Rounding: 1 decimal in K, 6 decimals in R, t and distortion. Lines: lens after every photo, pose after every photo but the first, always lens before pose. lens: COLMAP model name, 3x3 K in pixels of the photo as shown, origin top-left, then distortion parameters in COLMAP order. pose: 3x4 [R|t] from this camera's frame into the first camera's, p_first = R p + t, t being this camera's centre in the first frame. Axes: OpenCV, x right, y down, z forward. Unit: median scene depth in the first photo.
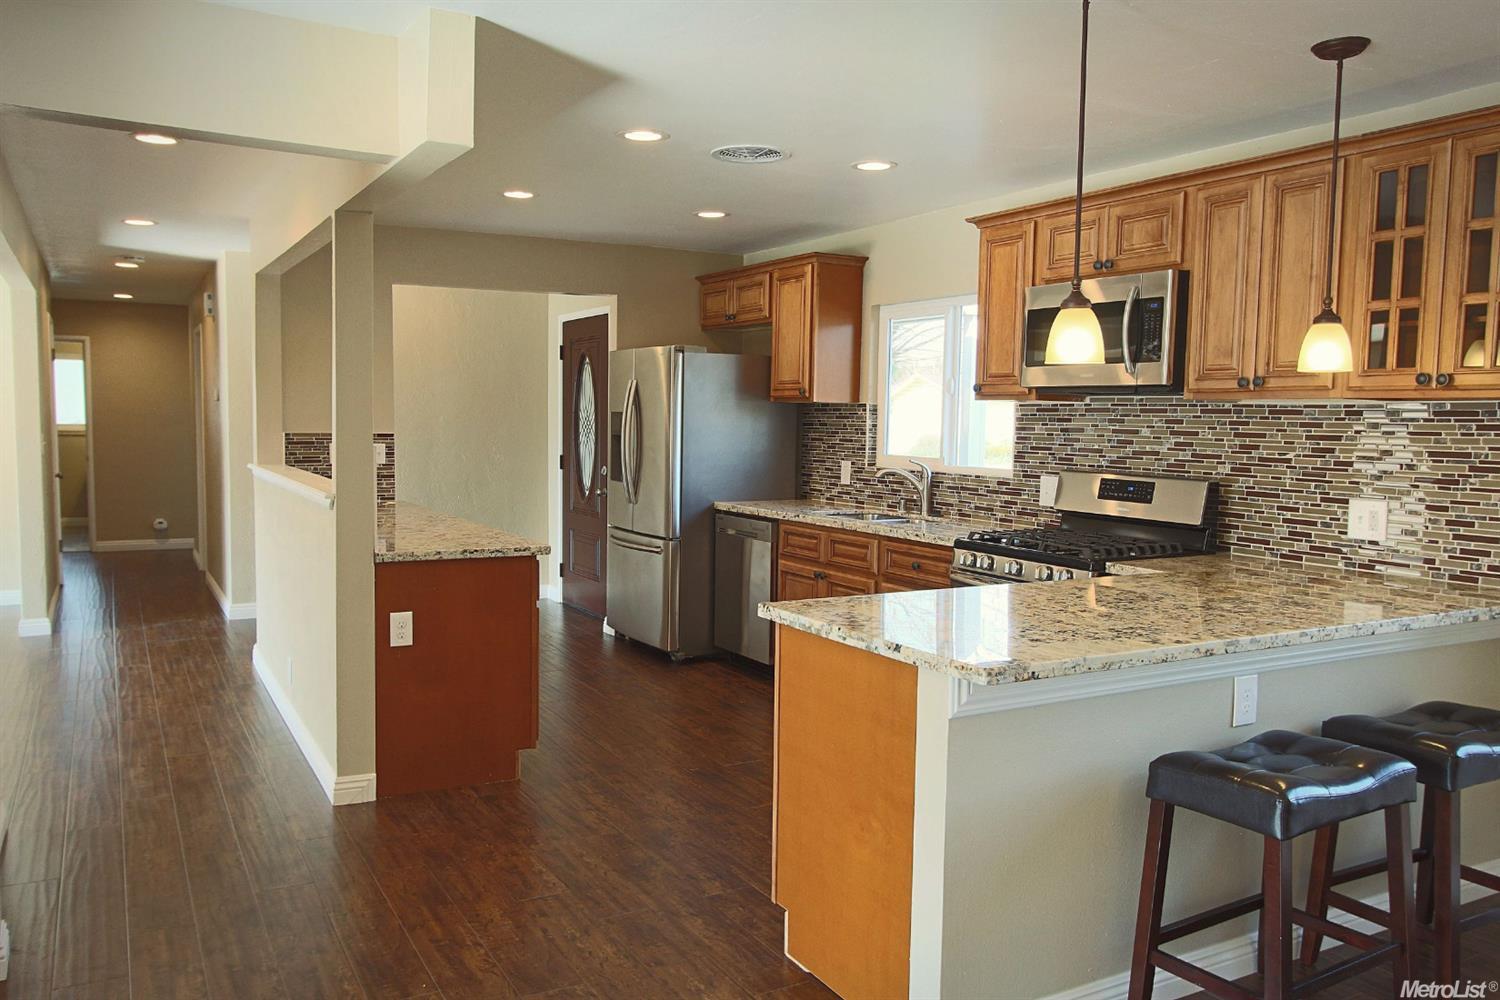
lens RADIAL K [[1175.5, 0, 752.5], [0, 1175.5, 506.8], [0, 0, 1]] dist [-0.009850, 0.022199]
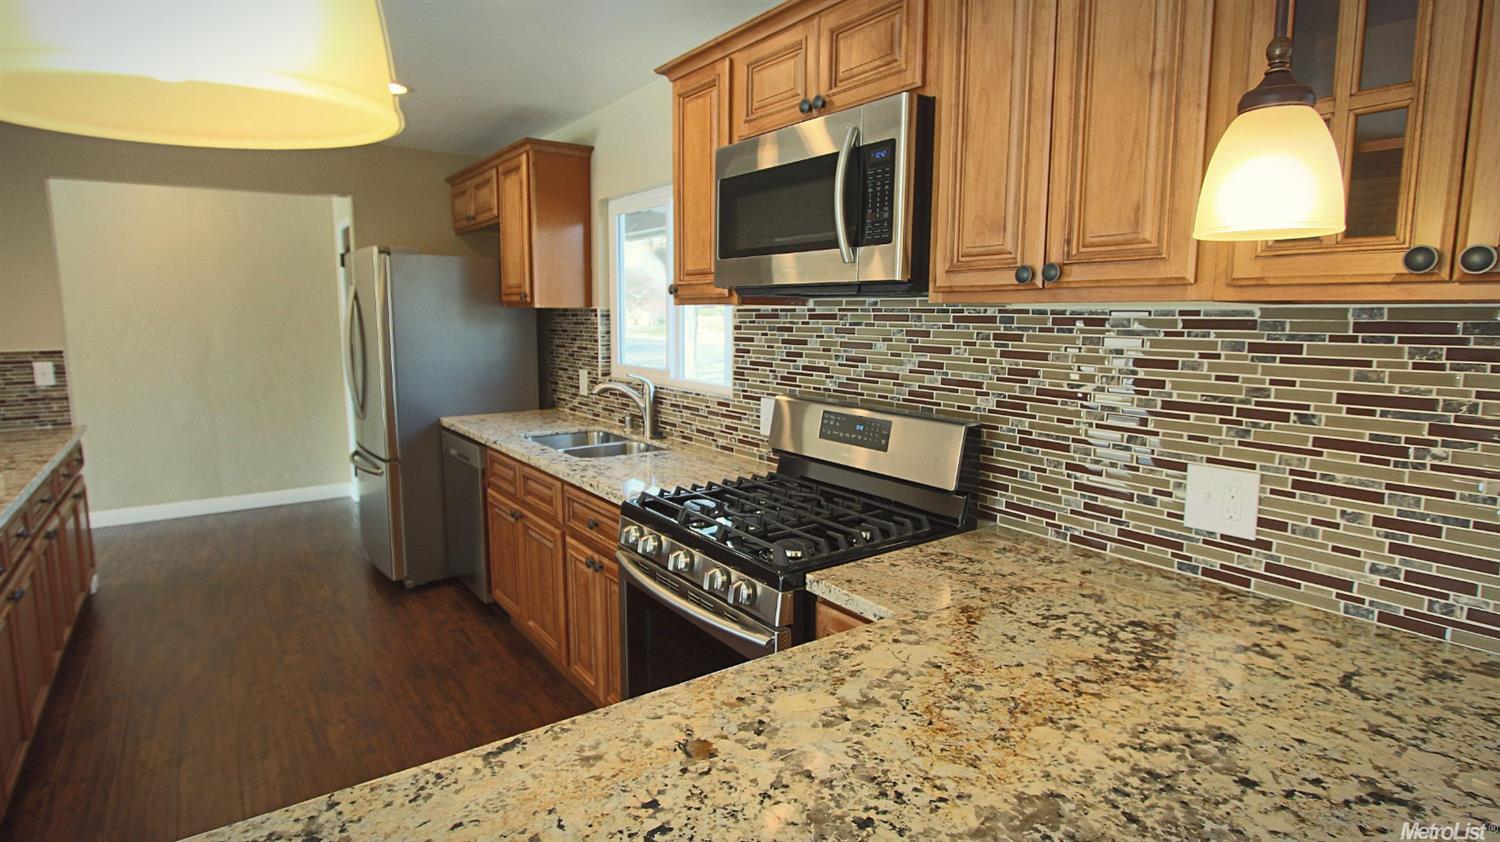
lens RADIAL K [[777.3, 0, 741.3], [0, 777.3, 405.4], [0, 0, 1]] dist [-0.017354, -0.000046]
pose [[0.994227, -0.025609, 0.104197, 0.213447], [0.020987, 0.998757, 0.045215, -0.055513], [-0.105225, -0.042767, 0.993528, 0.569870]]
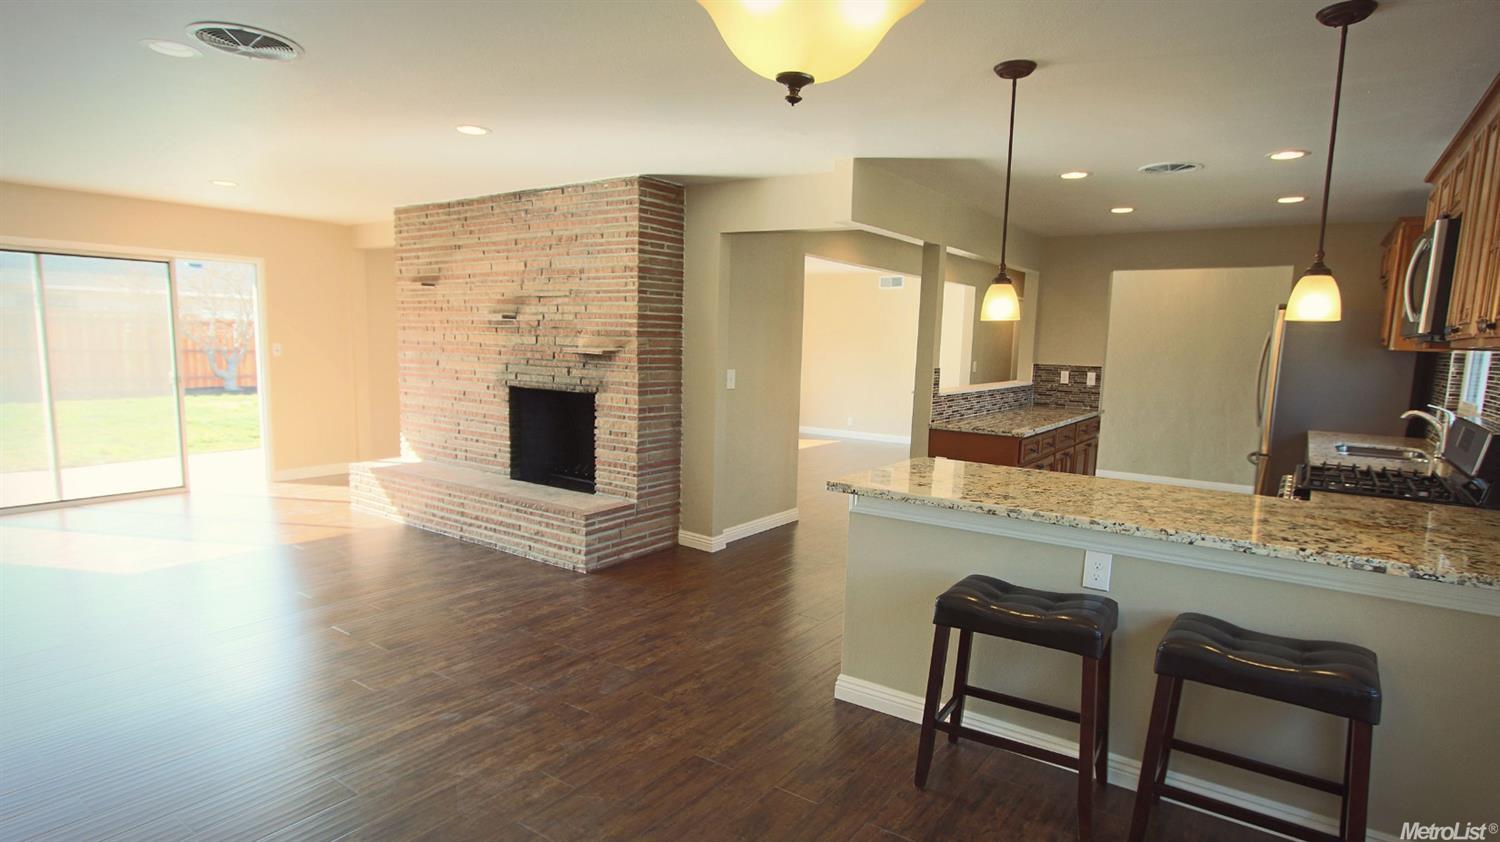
lens RADIAL K [[777.3, 0, 758.0], [0, 777.3, 433.3], [0, 0, 1]] dist [-0.017354, -0.000046]
pose [[0.437017, 0.106123, -0.893171, 0.678252], [-0.089587, 0.993213, 0.074176, -0.013203], [0.894981, 0.047600, 0.443558, 0.177089]]
